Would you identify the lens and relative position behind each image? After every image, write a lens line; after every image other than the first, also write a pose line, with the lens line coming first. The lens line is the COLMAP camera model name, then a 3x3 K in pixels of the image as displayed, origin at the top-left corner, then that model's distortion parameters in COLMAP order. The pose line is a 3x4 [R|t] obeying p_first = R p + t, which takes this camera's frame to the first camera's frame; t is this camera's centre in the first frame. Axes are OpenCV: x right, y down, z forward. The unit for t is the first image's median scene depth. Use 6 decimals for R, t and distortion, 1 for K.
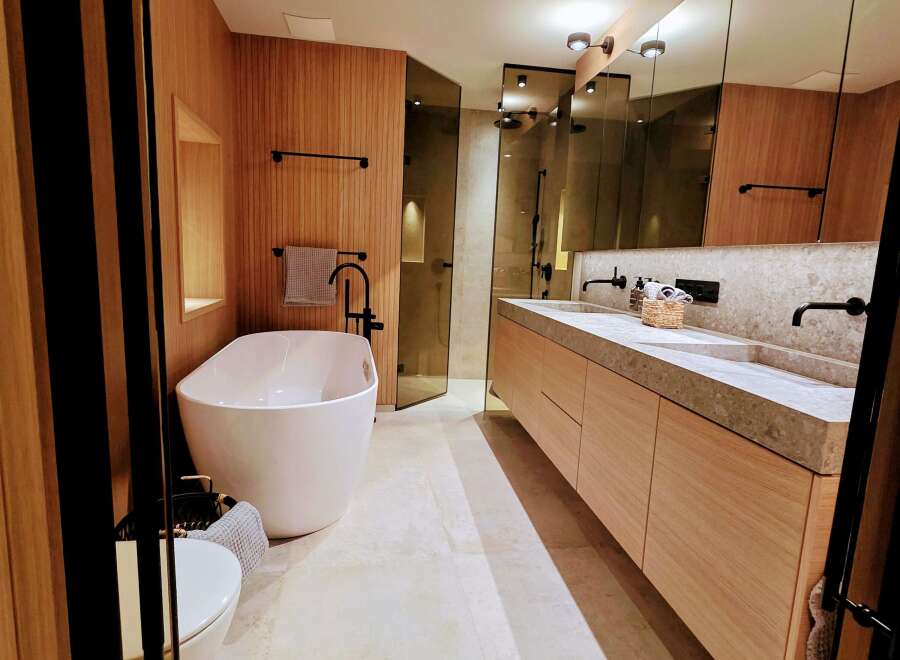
lens RADIAL K [[491.3, 0, 447.0], [0, 491.3, 328.1], [0, 0, 1]] dist [0.005674, -0.003706]
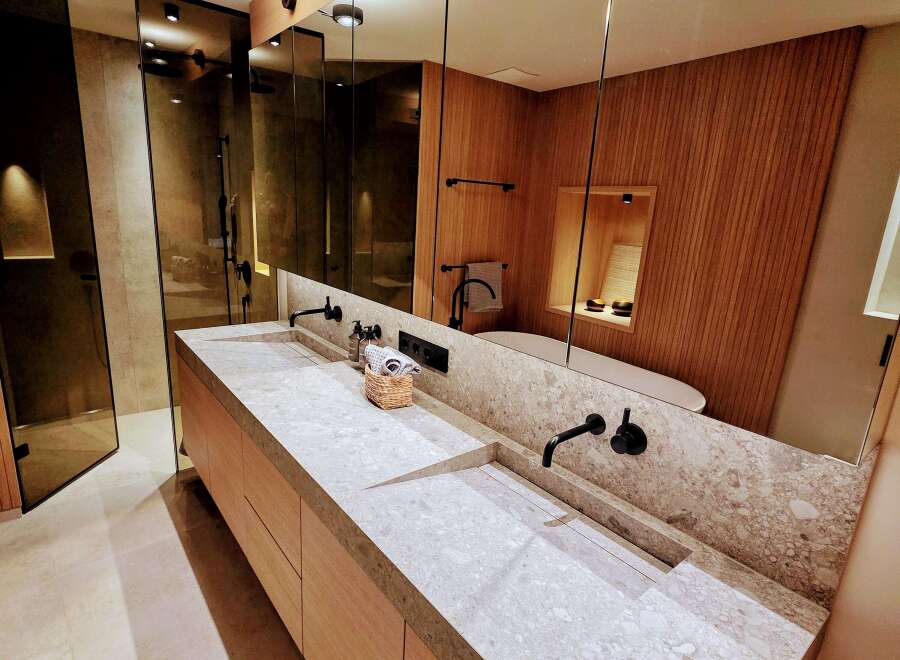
lens RADIAL K [[491.3, 0, 446.7], [0, 491.3, 332.8], [0, 0, 1]] dist [0.005674, -0.003706]
pose [[0.849464, -0.125236, 0.512568, 0.073985], [0.054790, 0.987109, 0.150378, -0.148518], [-0.524794, -0.099657, 0.845376, 0.175172]]
